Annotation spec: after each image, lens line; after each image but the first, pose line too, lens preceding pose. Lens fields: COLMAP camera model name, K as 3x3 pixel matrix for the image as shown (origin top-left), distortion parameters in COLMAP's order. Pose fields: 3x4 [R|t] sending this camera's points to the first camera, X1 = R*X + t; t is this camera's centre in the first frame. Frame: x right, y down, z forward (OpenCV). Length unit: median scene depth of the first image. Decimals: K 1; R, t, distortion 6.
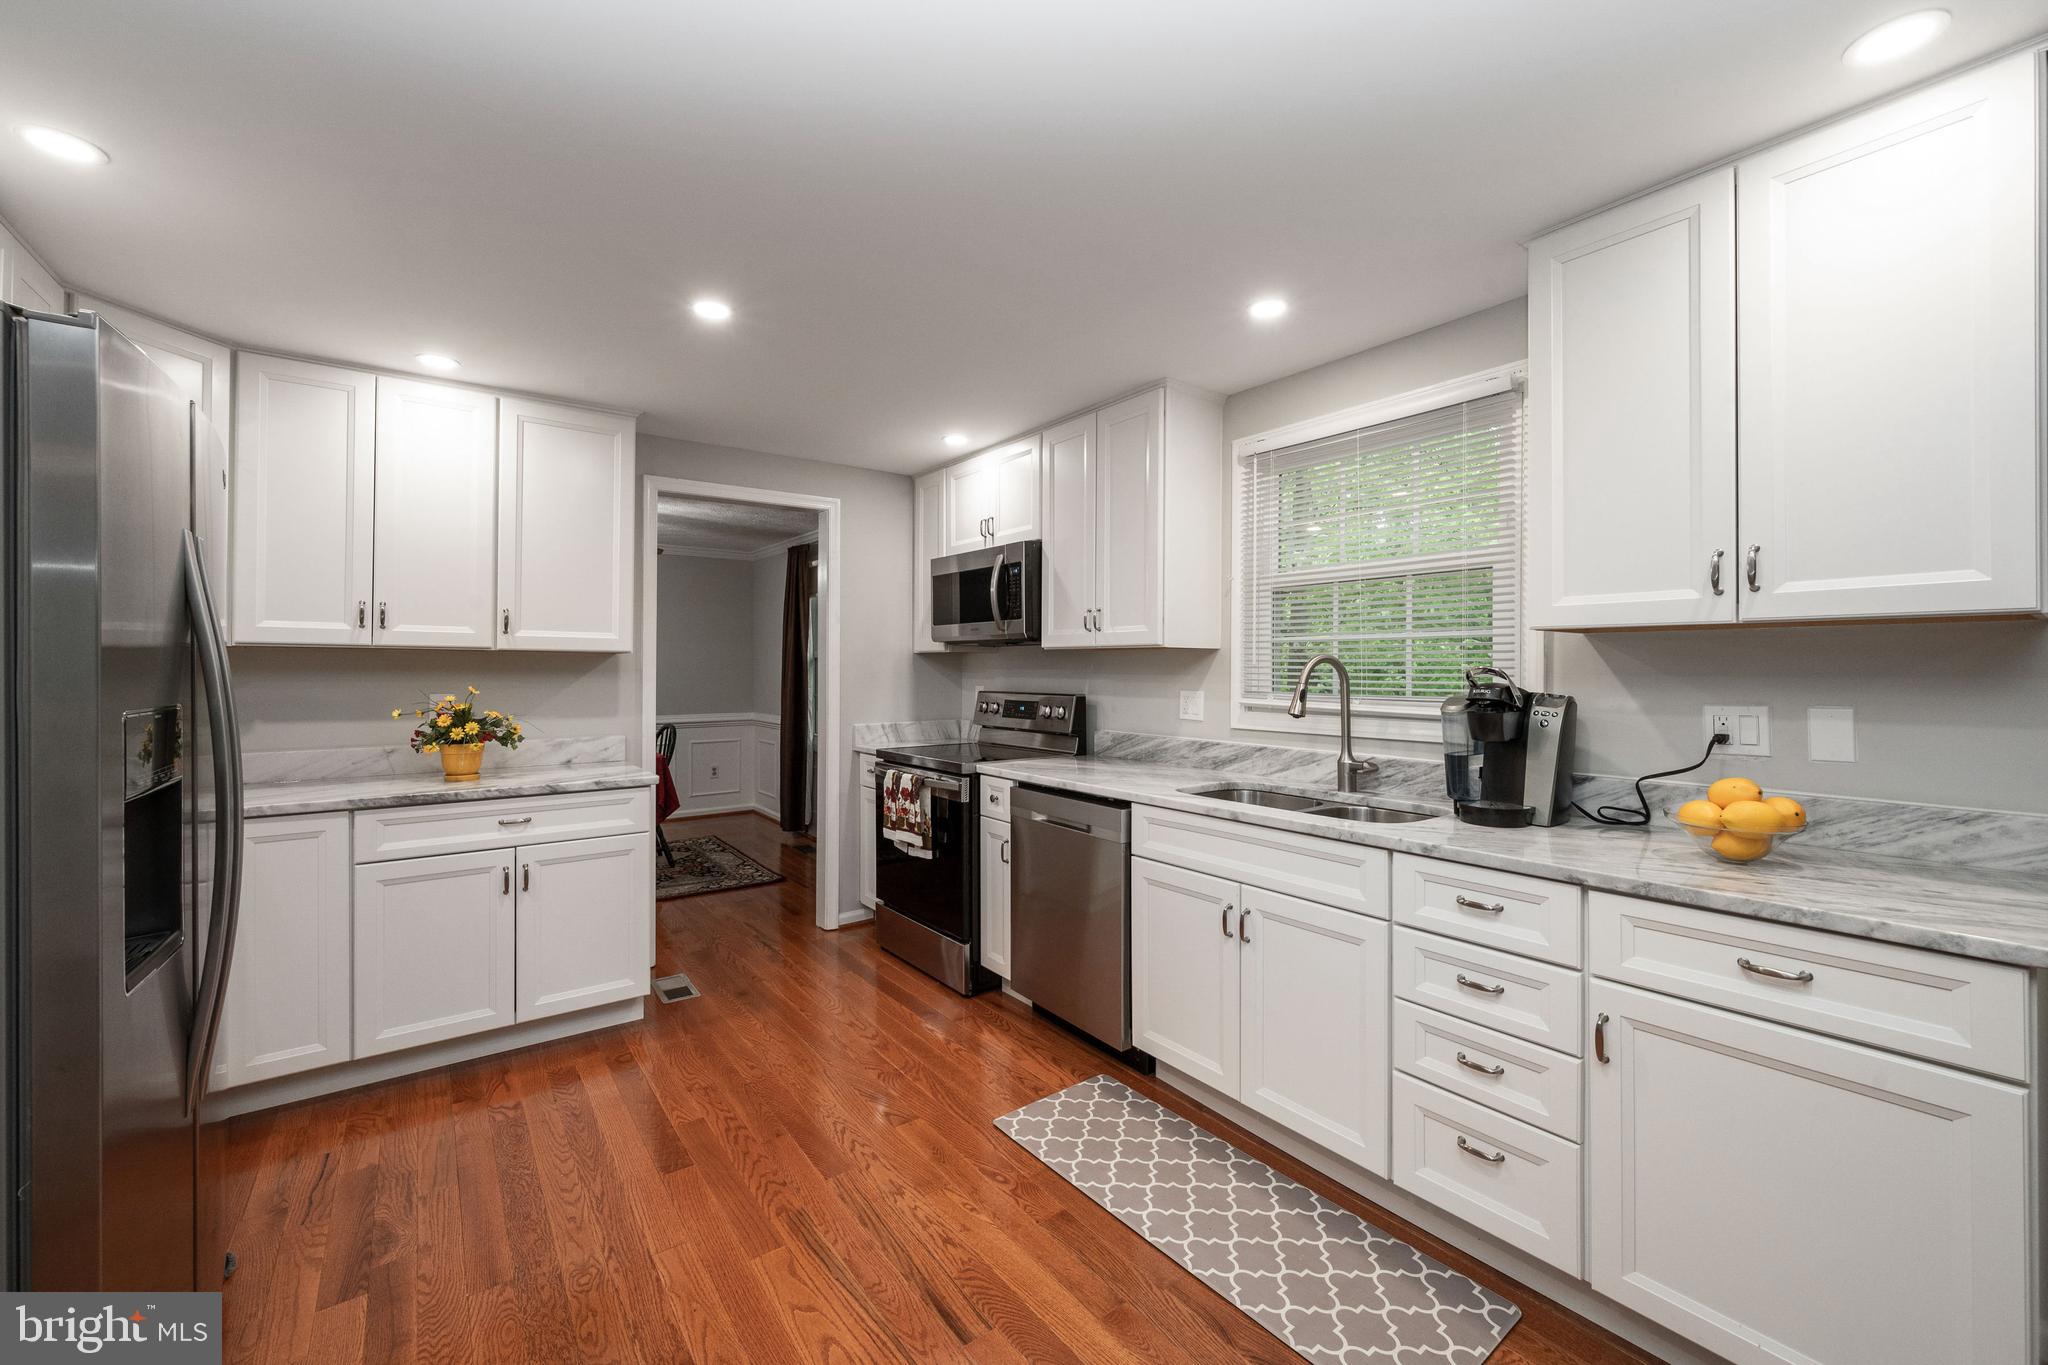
lens RADIAL K [[815.6, 0, 1030.2], [0, 815.6, 666.8], [0, 0, 1]] dist [-0.000282, 0.000164]
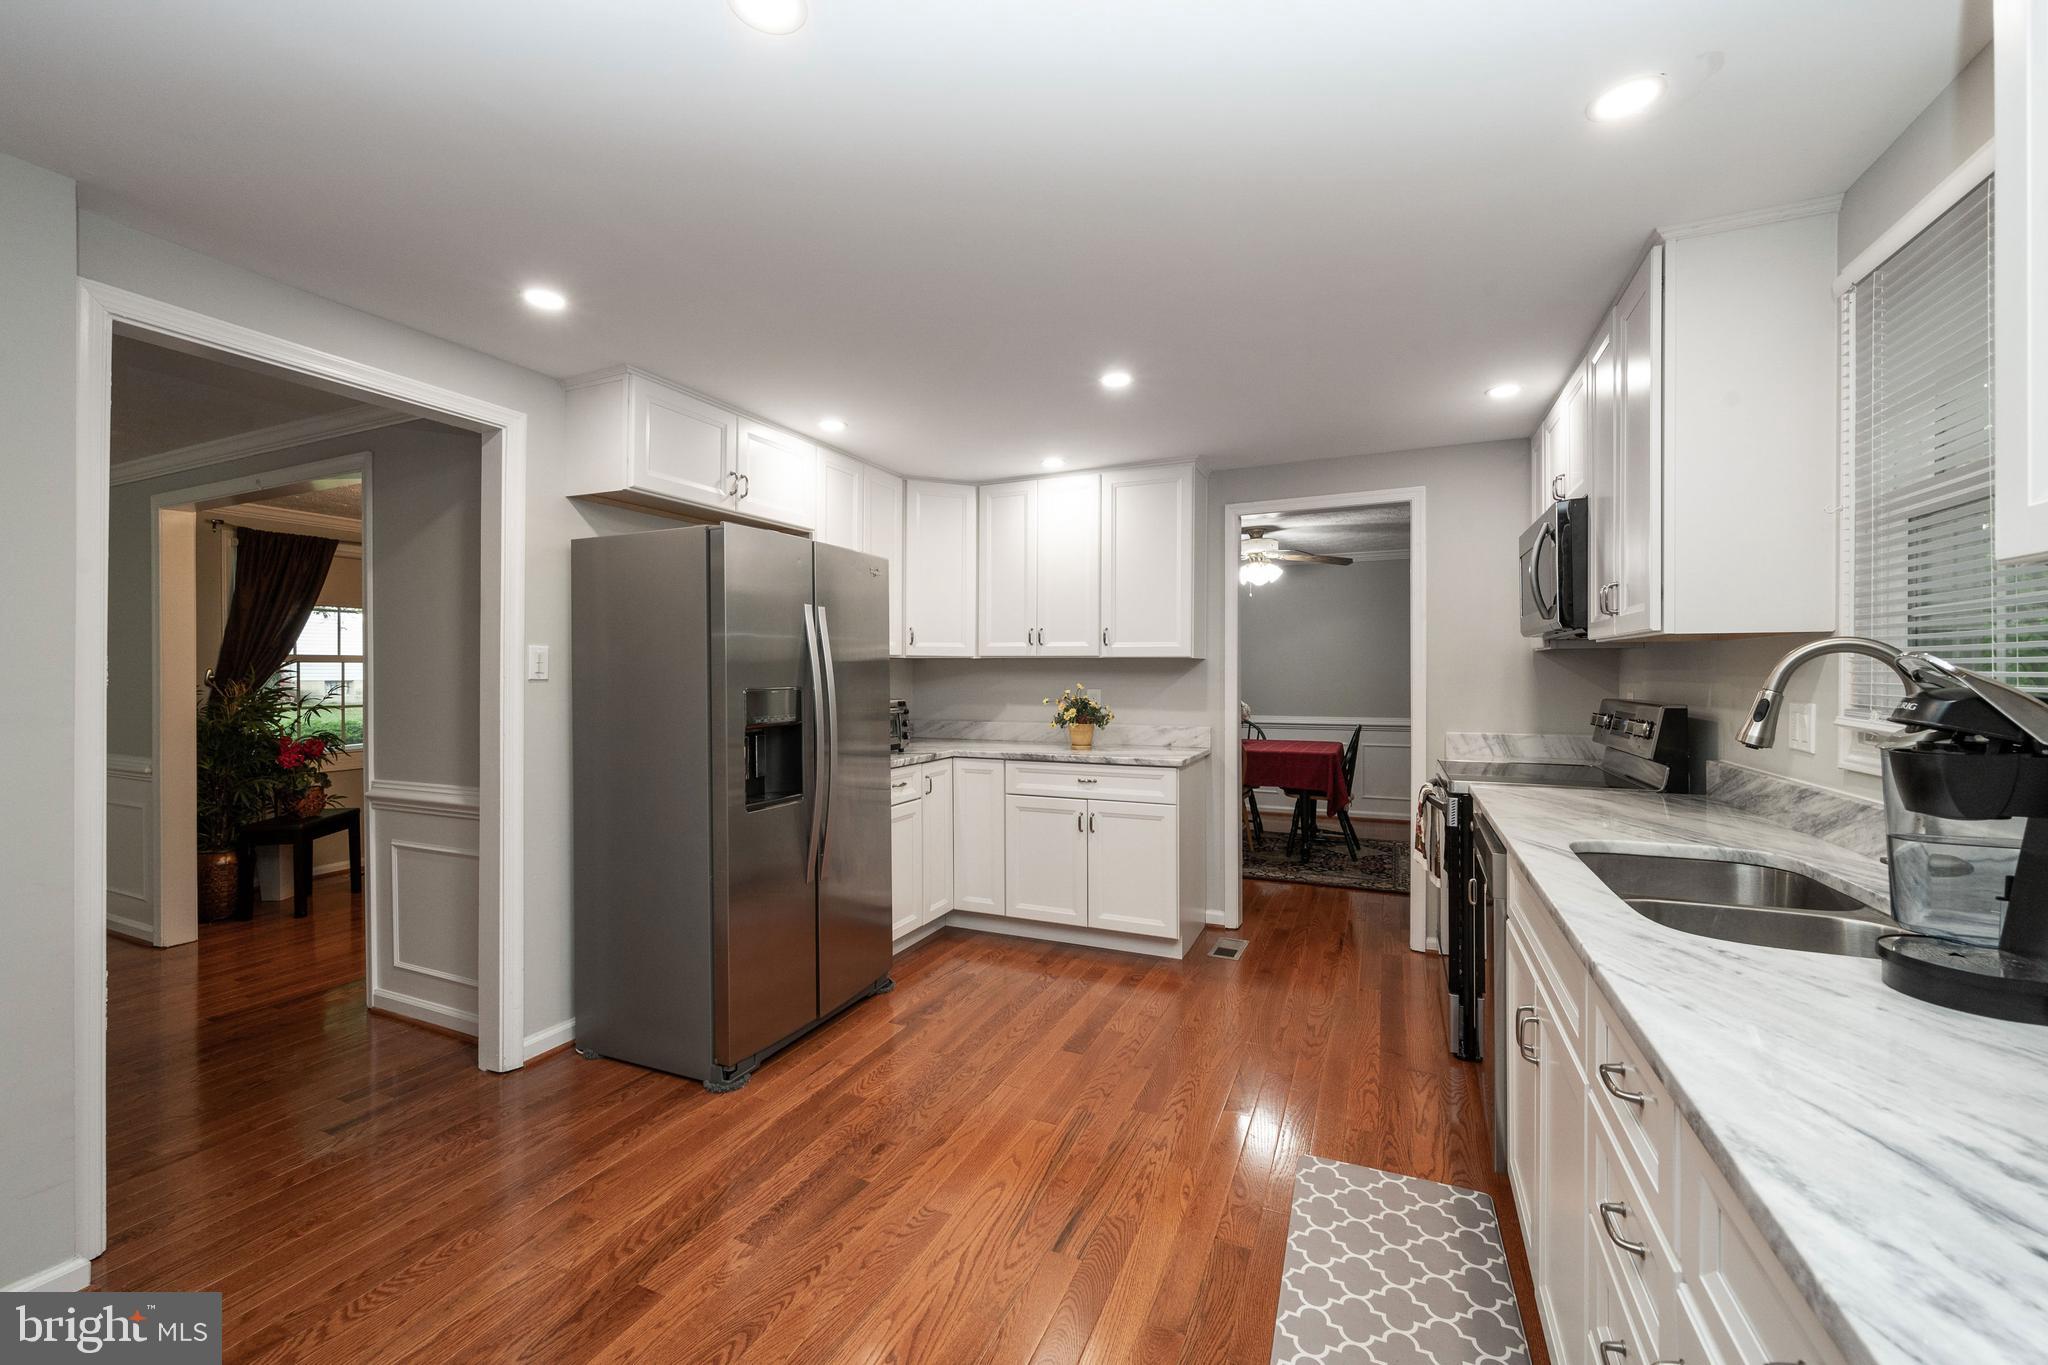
lens RADIAL K [[815.6, 0, 1022.3], [0, 815.6, 676.3], [0, 0, 1]] dist [-0.000282, 0.000164]
pose [[0.480829, 0.000818, -0.876814, 0.540308], [0.003300, 0.999991, 0.002743, 0.007818], [0.876808, -0.004213, 0.480822, 0.242485]]
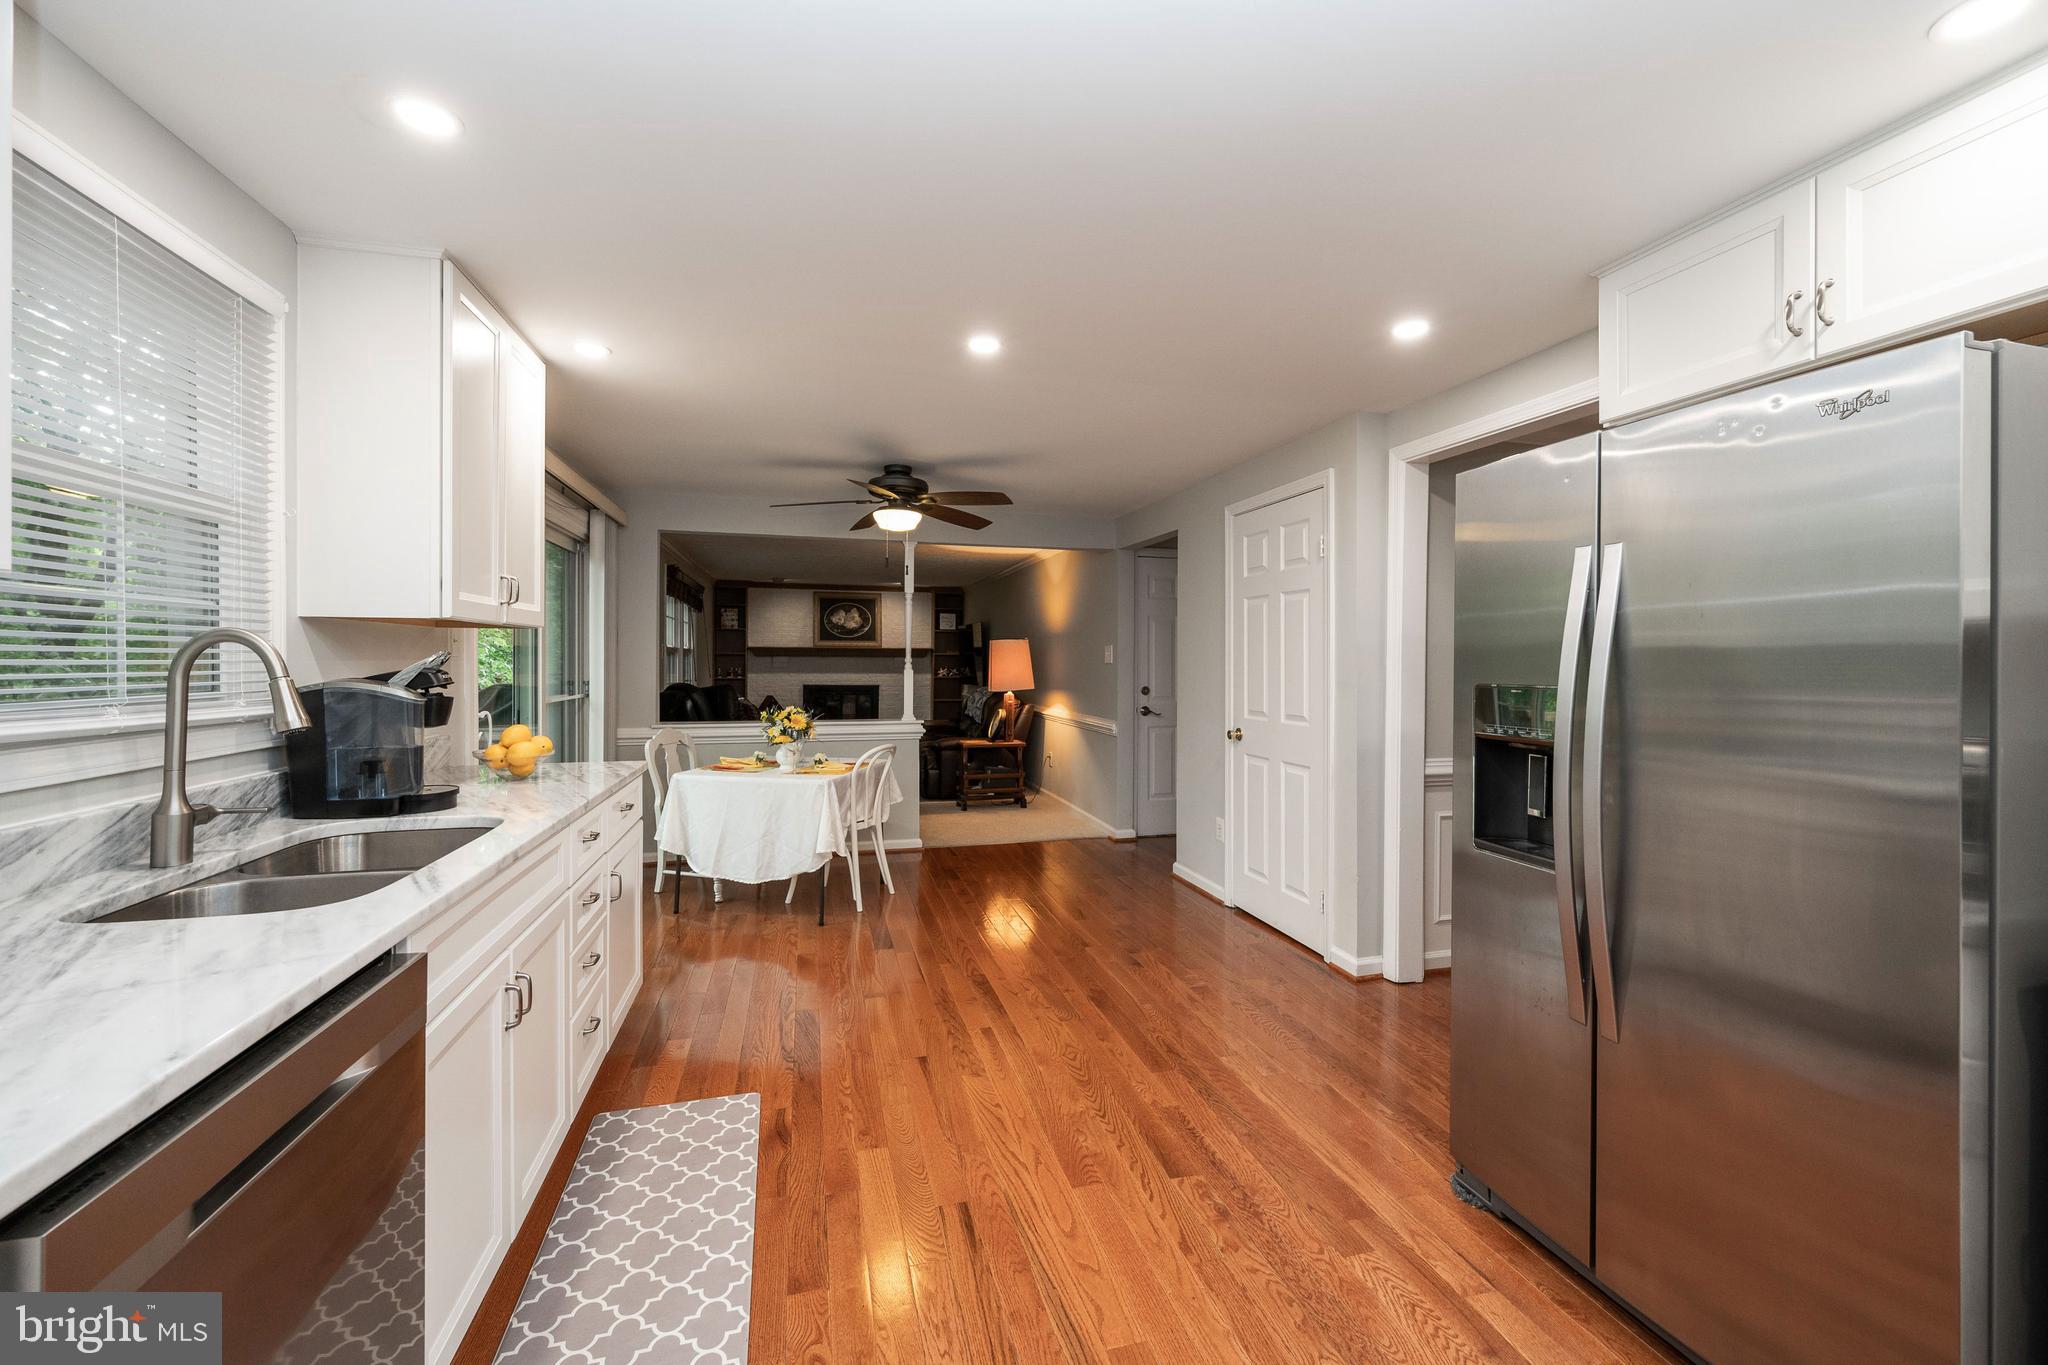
lens RADIAL K [[815.6, 0, 1026.1], [0, 815.6, 664.3], [0, 0, 1]] dist [-0.000282, 0.000164]
pose [[-0.927842, -0.009117, 0.372862, -0.365985], [-0.007395, 0.999954, 0.006048, 0.004443], [-0.372900, 0.002854, -0.927867, 1.248902]]
